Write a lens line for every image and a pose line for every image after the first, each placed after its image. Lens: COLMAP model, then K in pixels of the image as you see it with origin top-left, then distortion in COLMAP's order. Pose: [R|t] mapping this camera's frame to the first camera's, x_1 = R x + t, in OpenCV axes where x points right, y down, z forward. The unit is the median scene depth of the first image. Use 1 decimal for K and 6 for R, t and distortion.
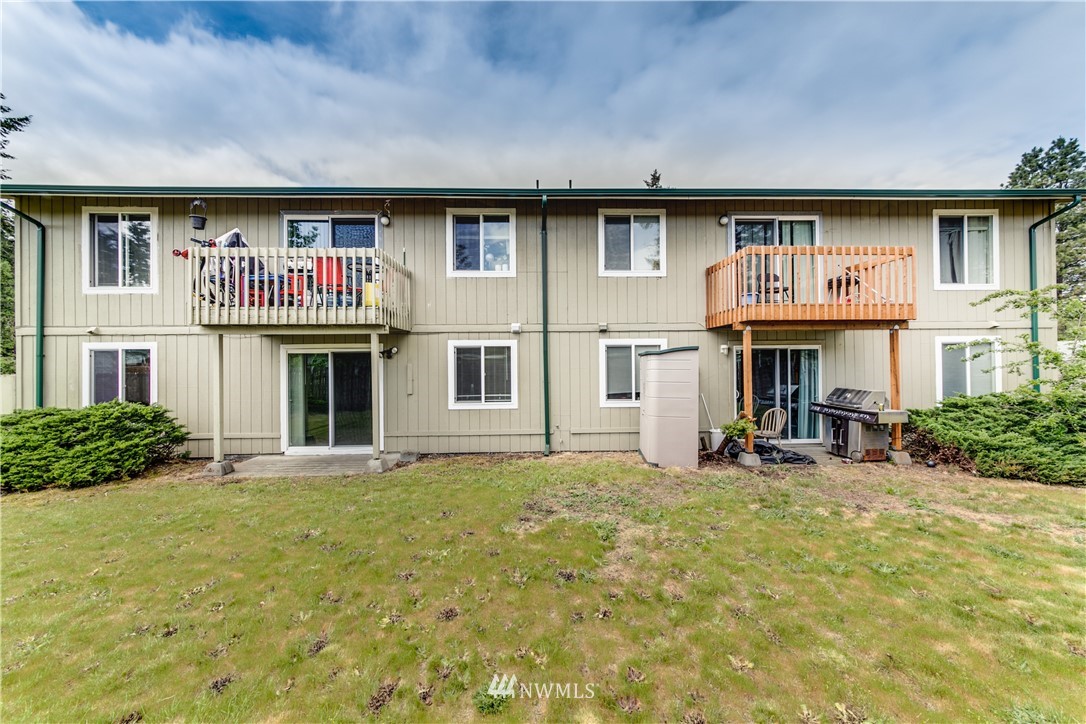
lens RADIAL K [[383.0, 0, 545.4], [0, 383.0, 365.8], [0, 0, 1]] dist [0.001662, -0.000542]
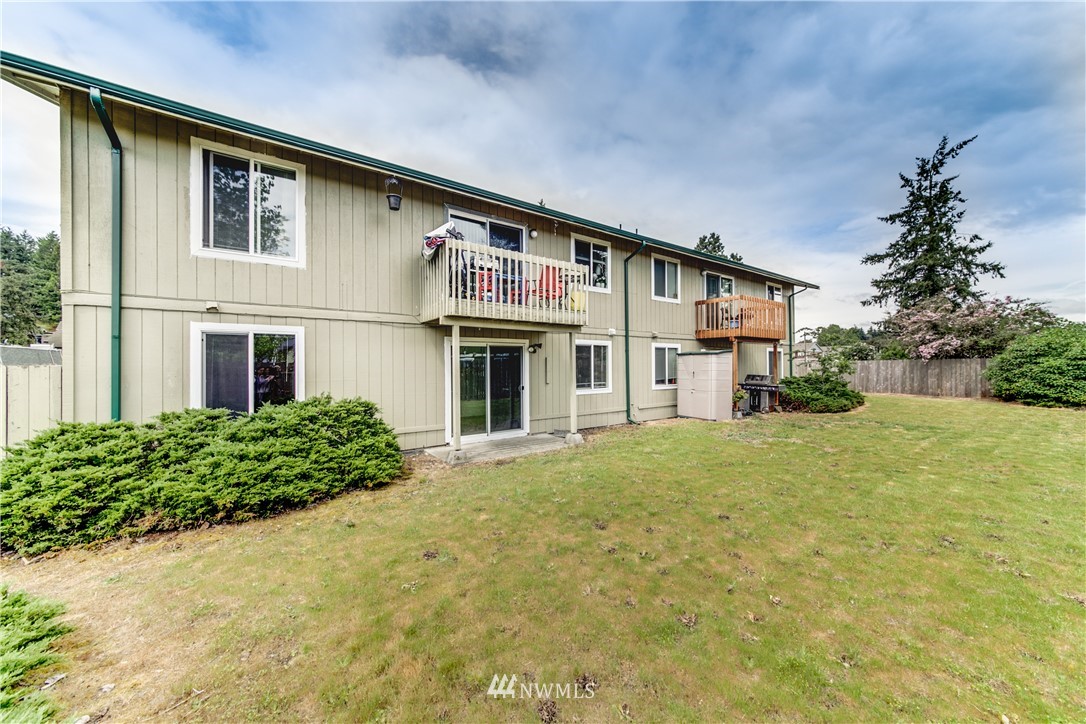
lens RADIAL K [[383.0, 0, 573.3], [0, 383.0, 357.5], [0, 0, 1]] dist [0.001662, -0.000542]
pose [[0.820085, 0.016836, 0.571994, -0.978525], [-0.013365, 0.999858, -0.010267, 0.005522], [-0.572085, 0.000775, 0.820194, -0.019071]]
